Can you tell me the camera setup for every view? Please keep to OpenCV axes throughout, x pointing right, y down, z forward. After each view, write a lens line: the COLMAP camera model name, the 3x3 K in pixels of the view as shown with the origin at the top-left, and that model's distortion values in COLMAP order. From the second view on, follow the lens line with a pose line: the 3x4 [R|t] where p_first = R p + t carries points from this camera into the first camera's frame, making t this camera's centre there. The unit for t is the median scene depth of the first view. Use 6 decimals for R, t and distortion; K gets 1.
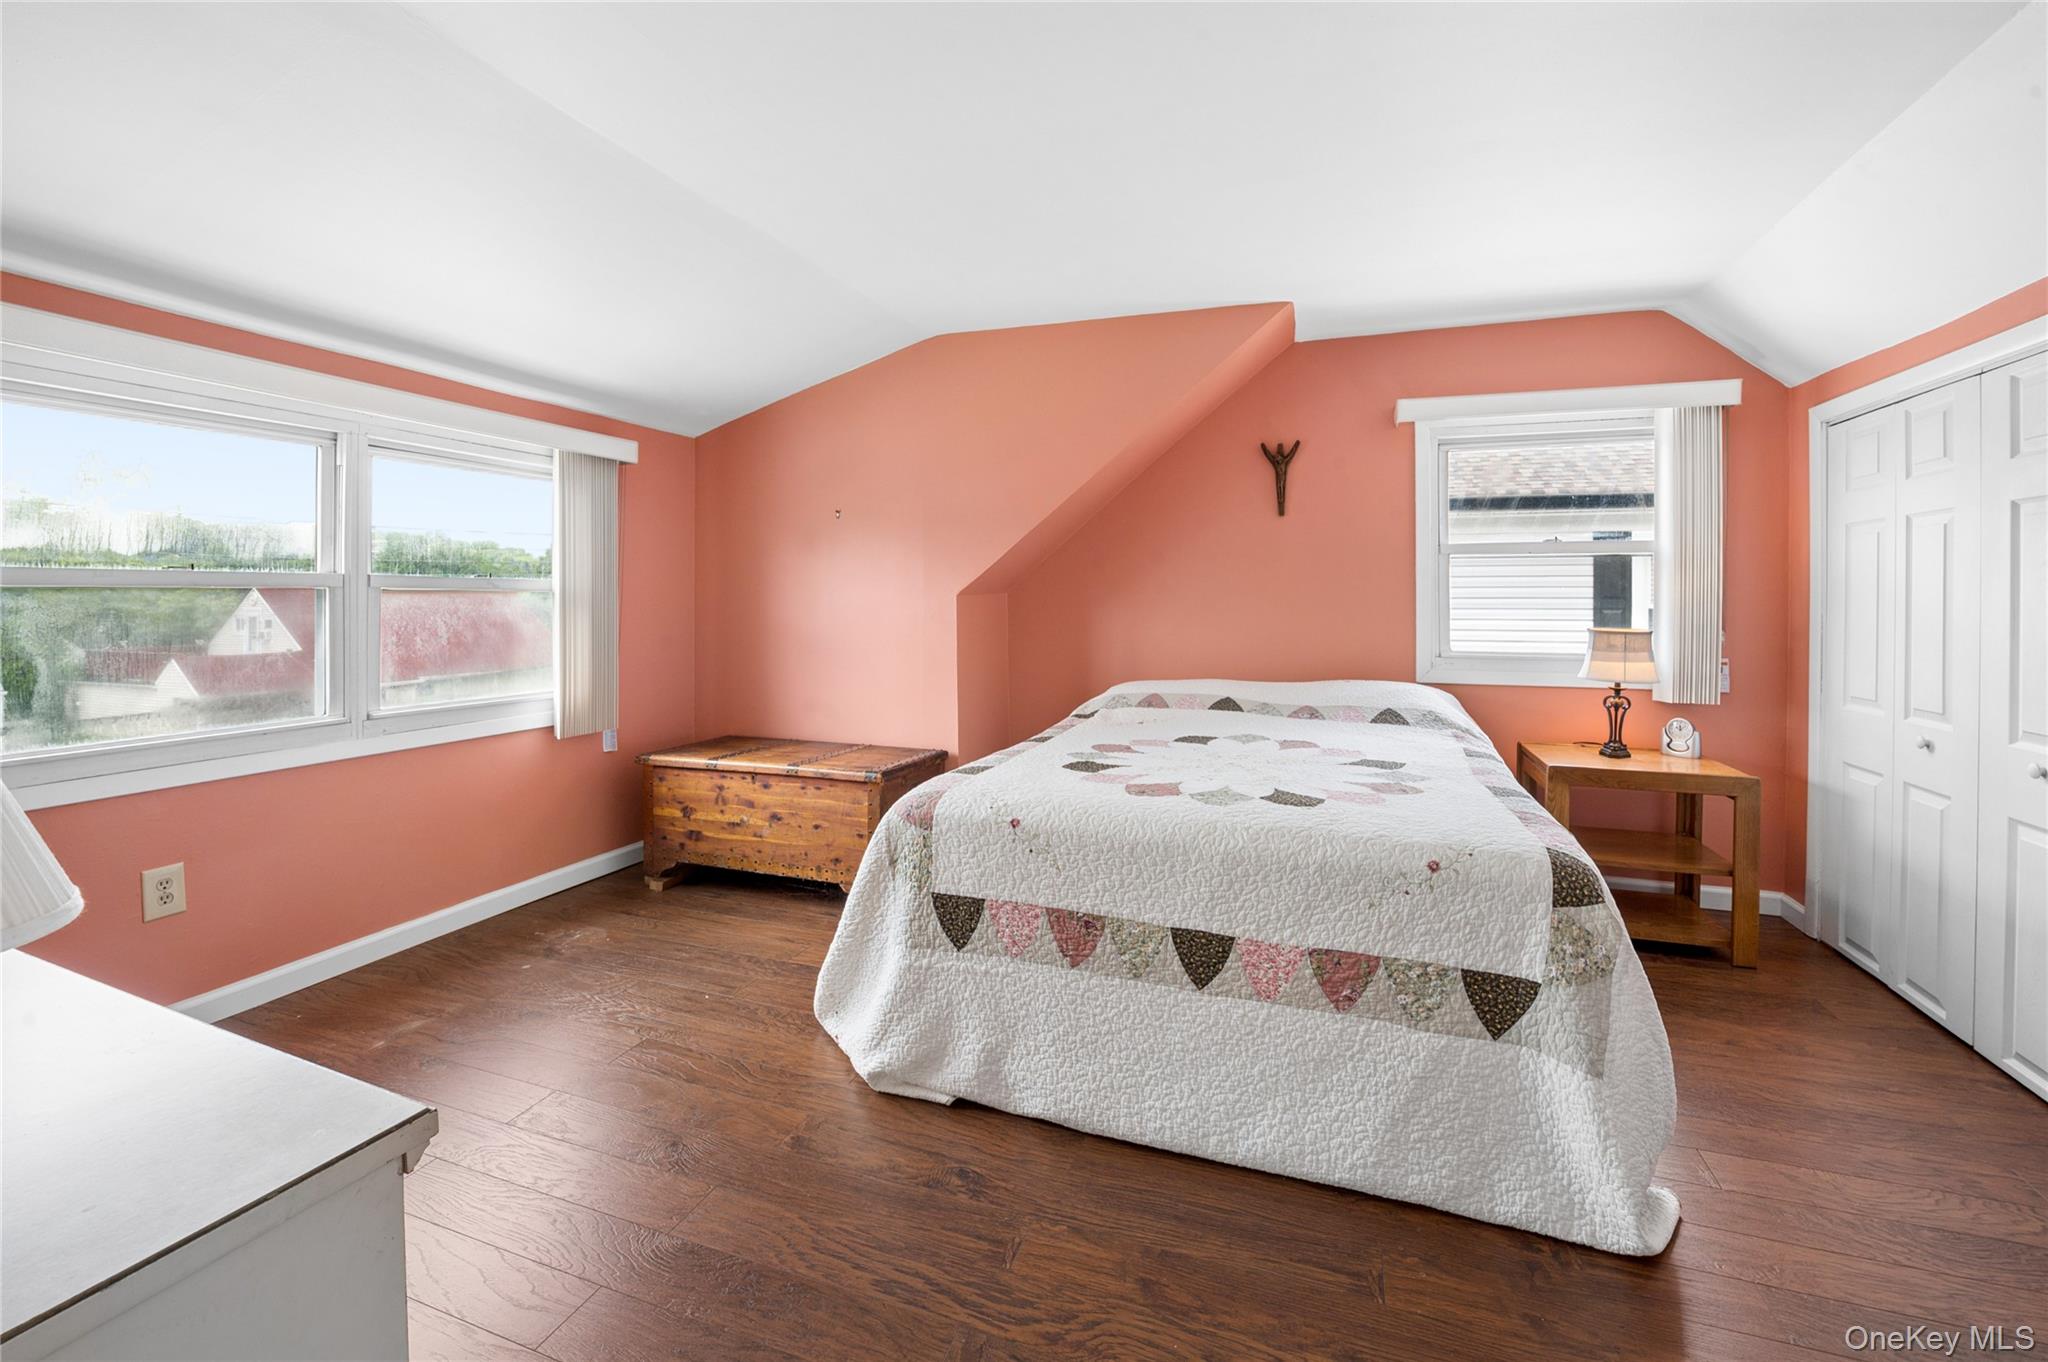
lens RADIAL K [[860.8, 0, 1034.5], [0, 860.8, 599.3], [0, 0, 1]] dist [-0.024942, 0.001897]
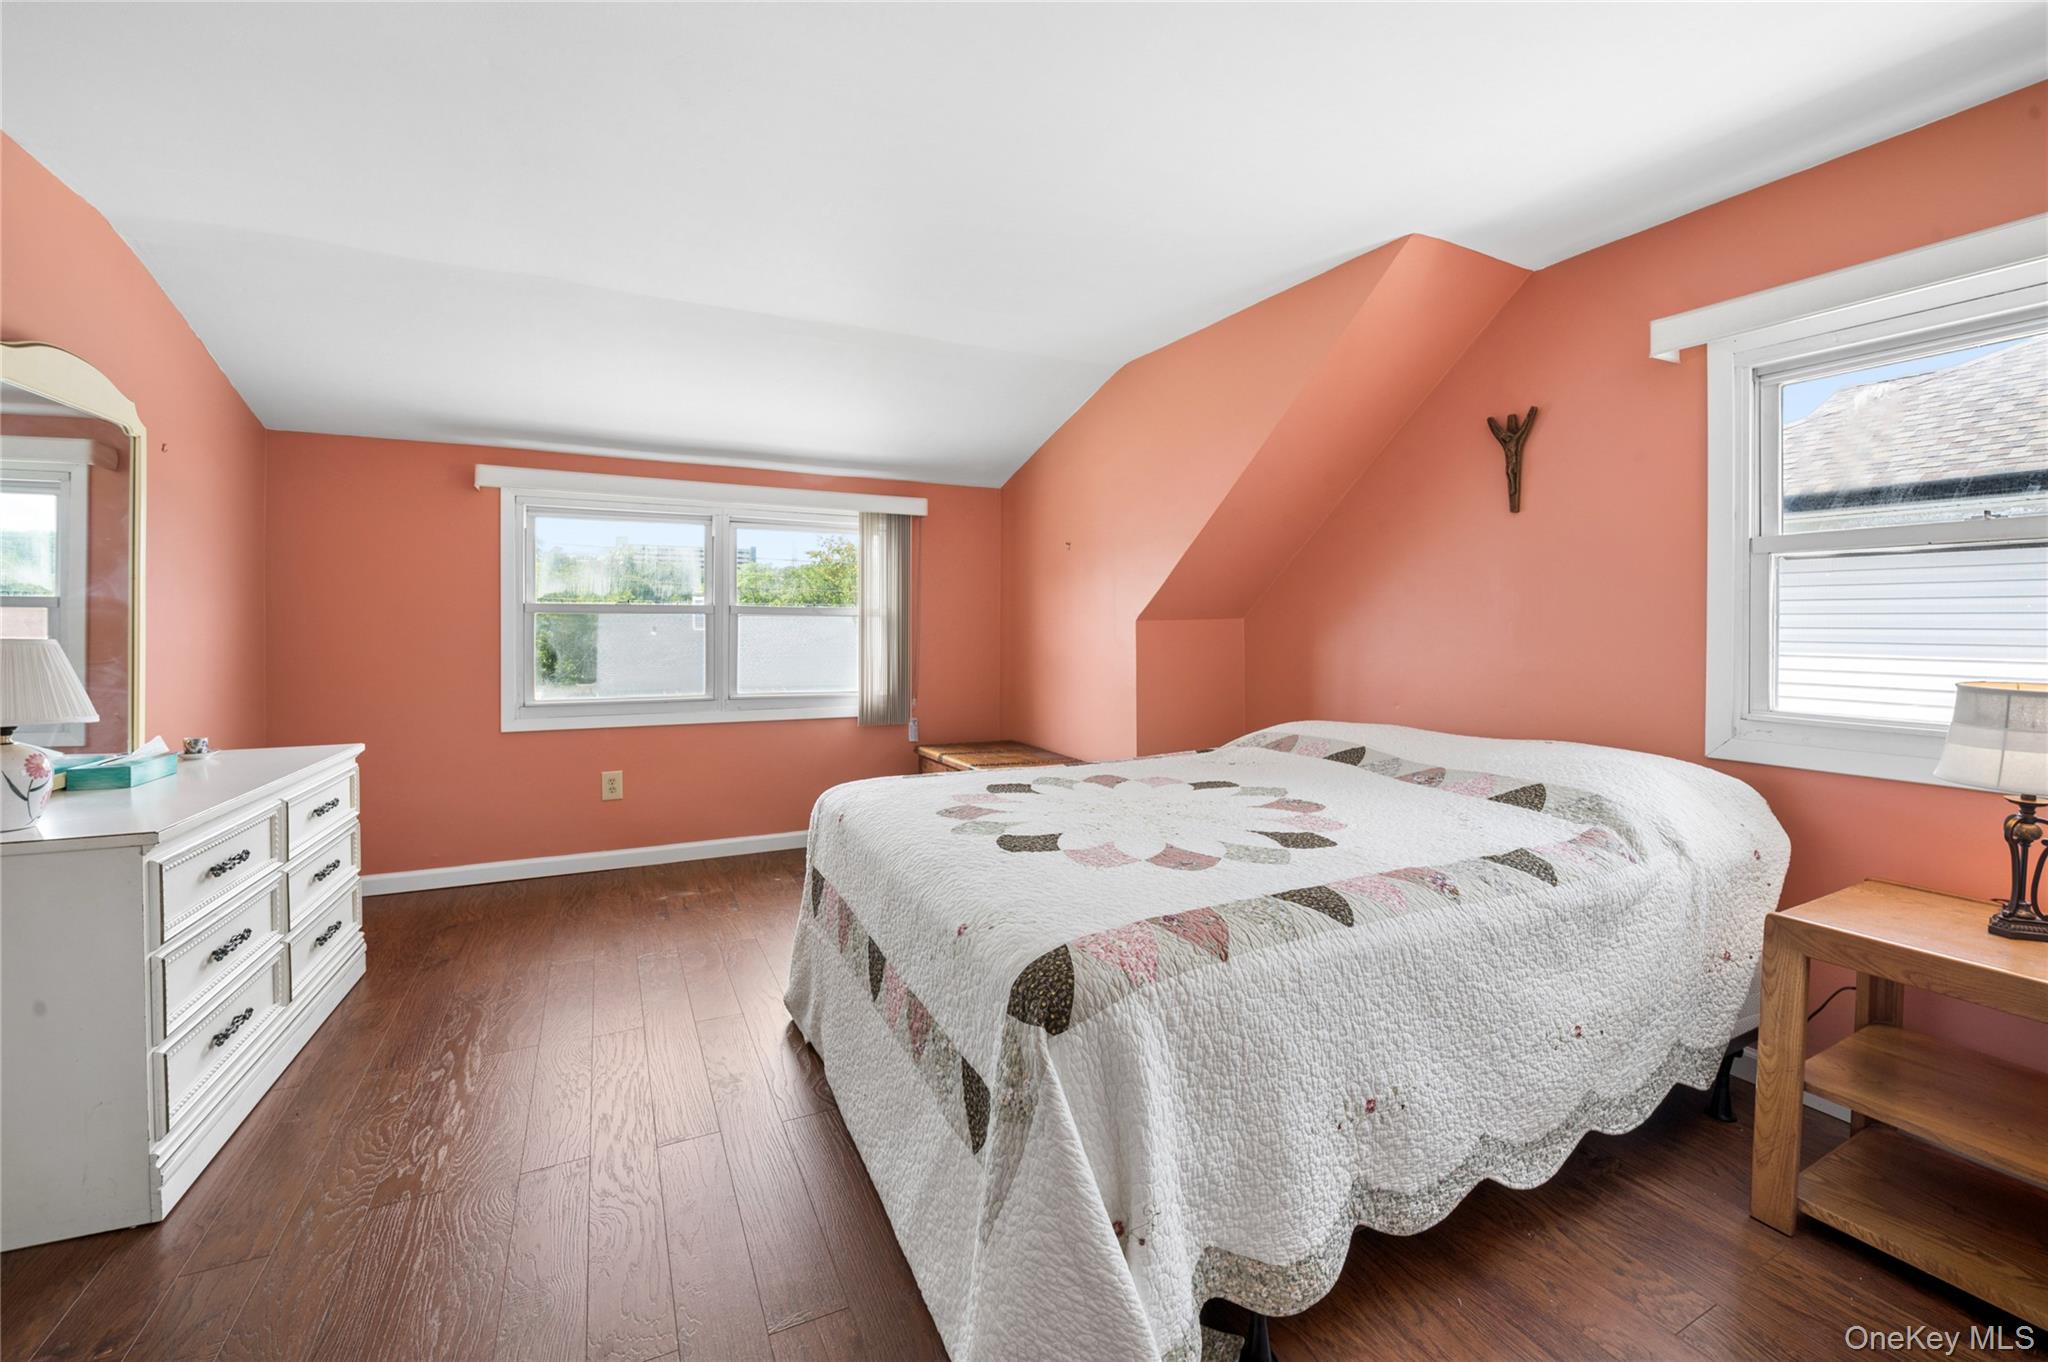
lens RADIAL K [[860.8, 0, 1055.0], [0, 860.8, 630.8], [0, 0, 1]] dist [-0.024942, 0.001897]
pose [[0.719365, 0.008467, -0.694580, 0.595886], [-0.007562, 0.999962, 0.004357, 0.004746], [0.694591, 0.002119, 0.719402, 0.235609]]
